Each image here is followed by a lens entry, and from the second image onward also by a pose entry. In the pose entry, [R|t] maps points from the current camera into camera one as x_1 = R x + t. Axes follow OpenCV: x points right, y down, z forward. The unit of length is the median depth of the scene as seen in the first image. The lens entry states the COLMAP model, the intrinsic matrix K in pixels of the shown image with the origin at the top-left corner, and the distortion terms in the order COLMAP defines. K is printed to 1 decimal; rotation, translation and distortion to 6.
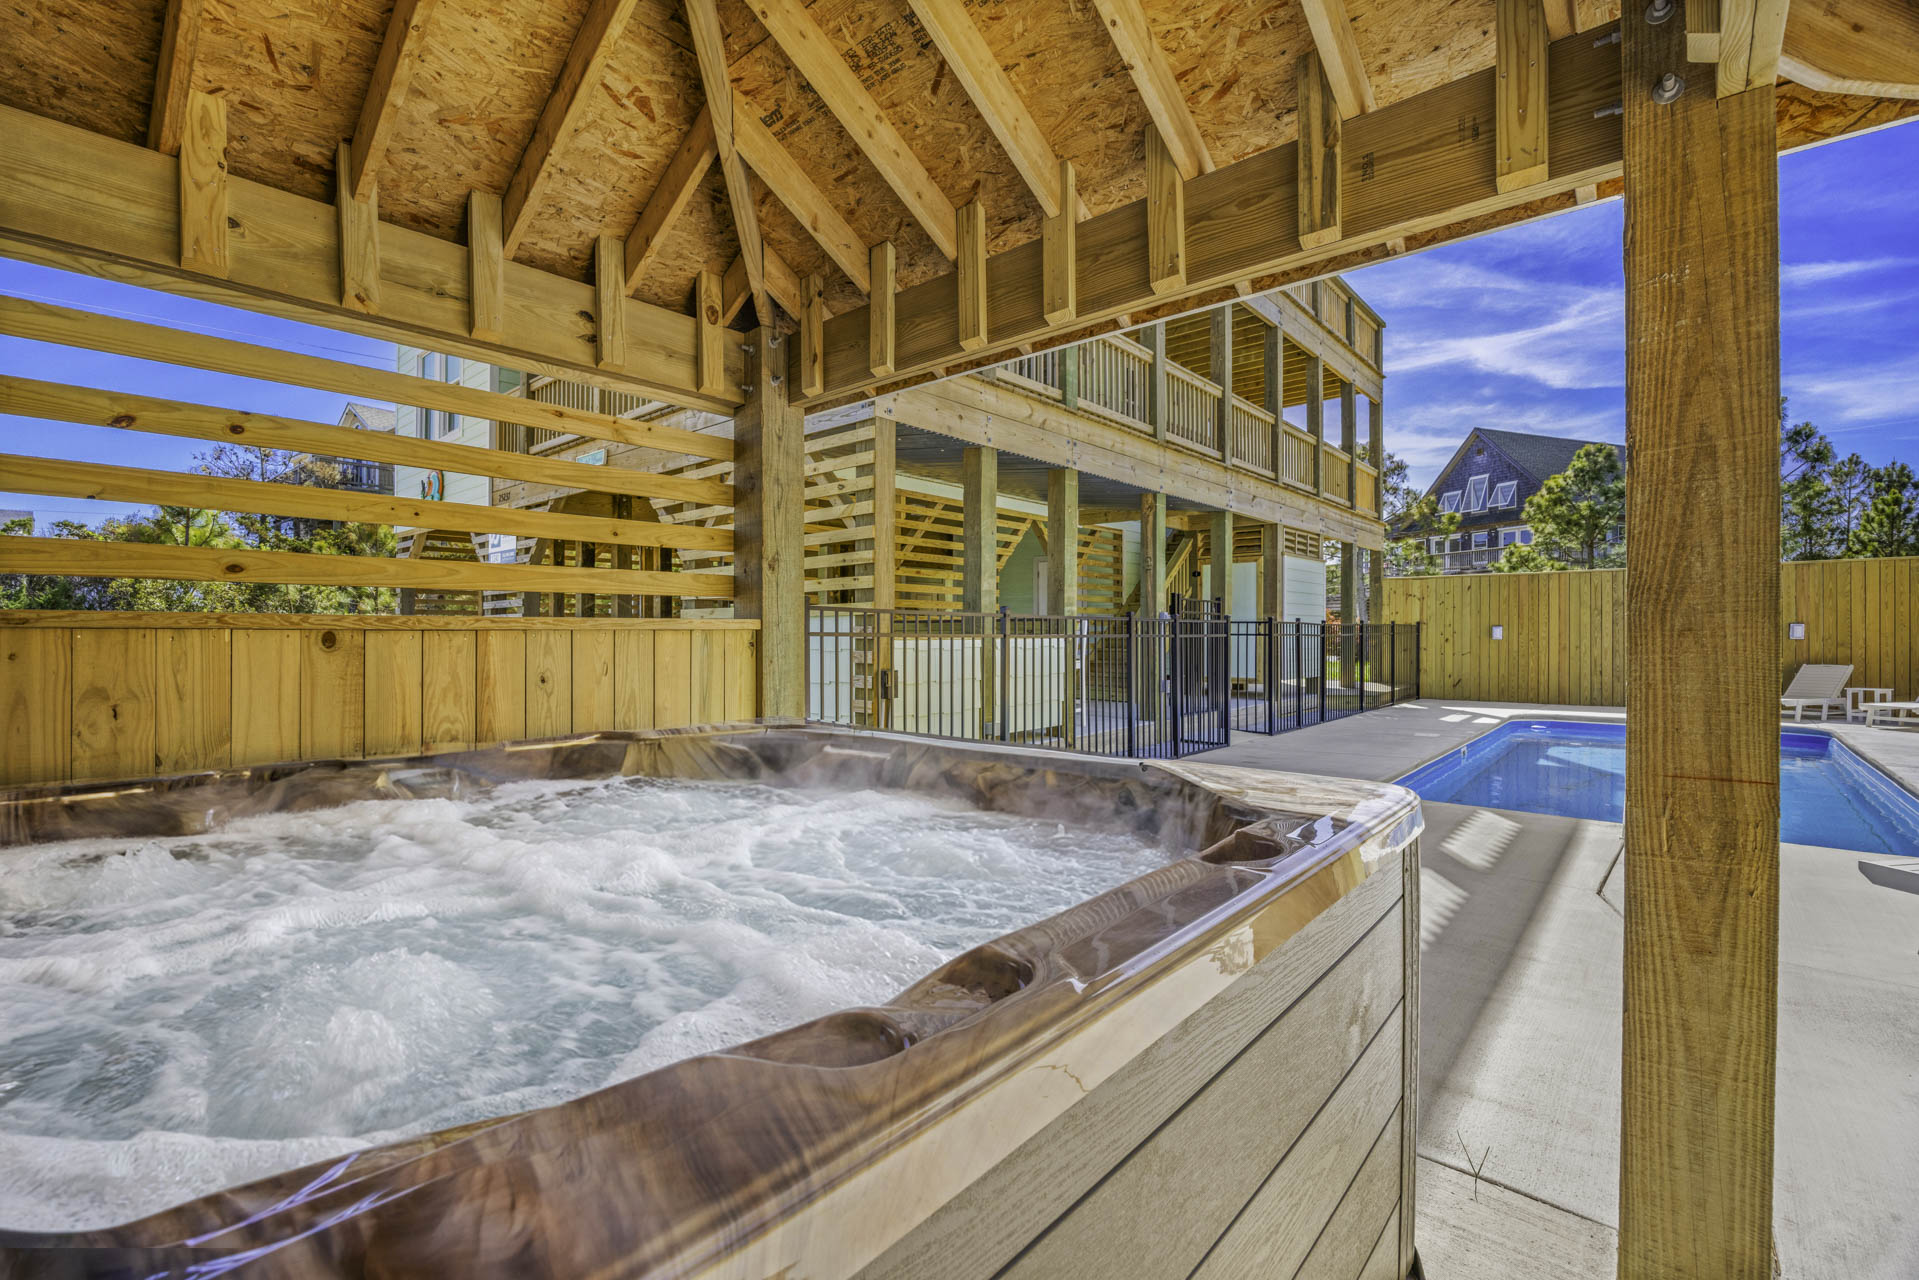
lens RADIAL K [[839.6, 0, 947.1], [0, 839.6, 636.1], [0, 0, 1]] dist [-0.015120, 0.000096]
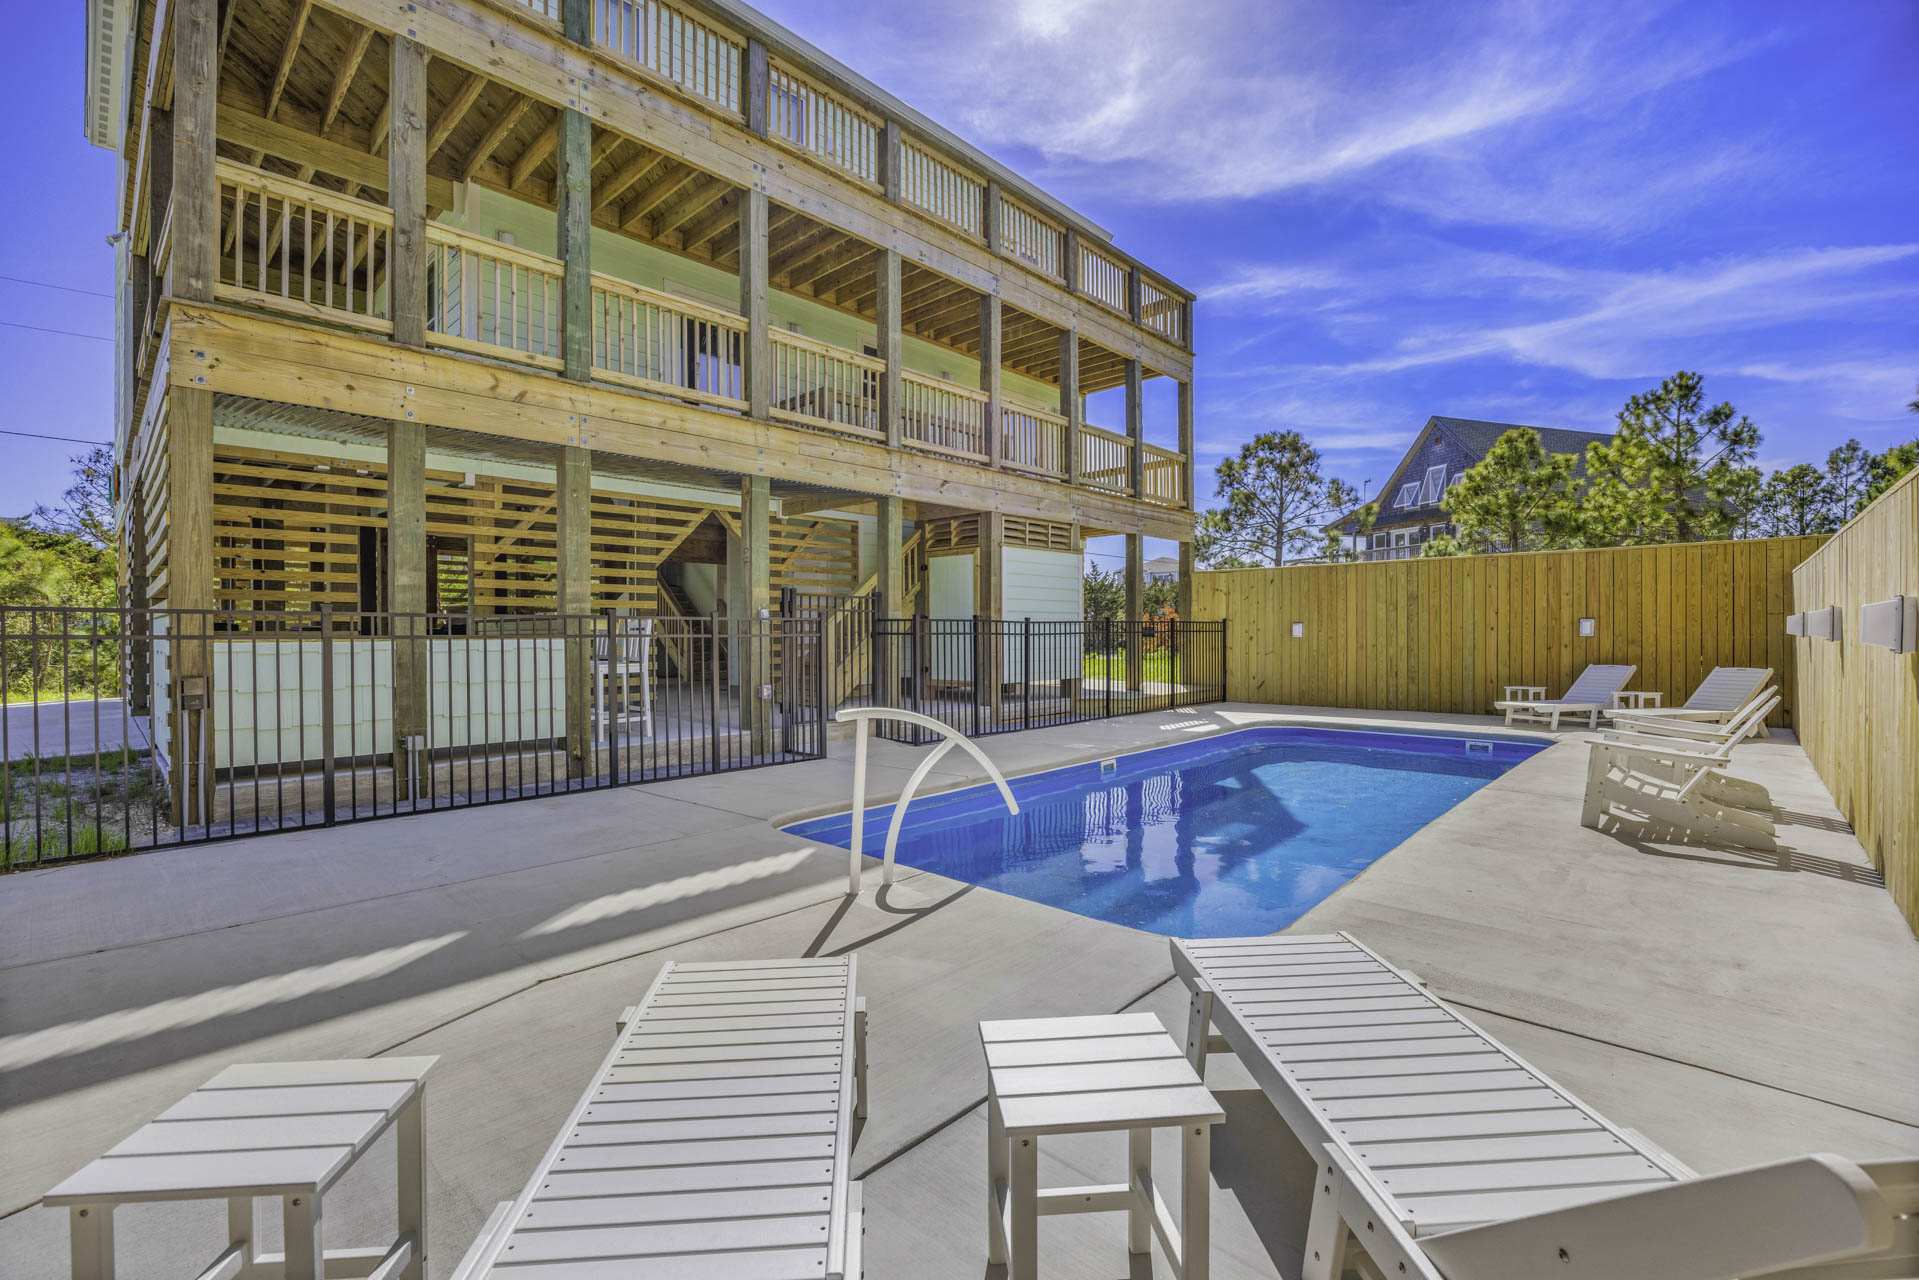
lens RADIAL K [[839.6, 0, 954.4], [0, 839.6, 644.6], [0, 0, 1]] dist [-0.015120, 0.000096]
pose [[0.999612, -0.003943, -0.027563, 0.315557], [0.004248, 0.999930, 0.011000, 0.000064], [0.027517, -0.011113, 0.999560, 0.070308]]
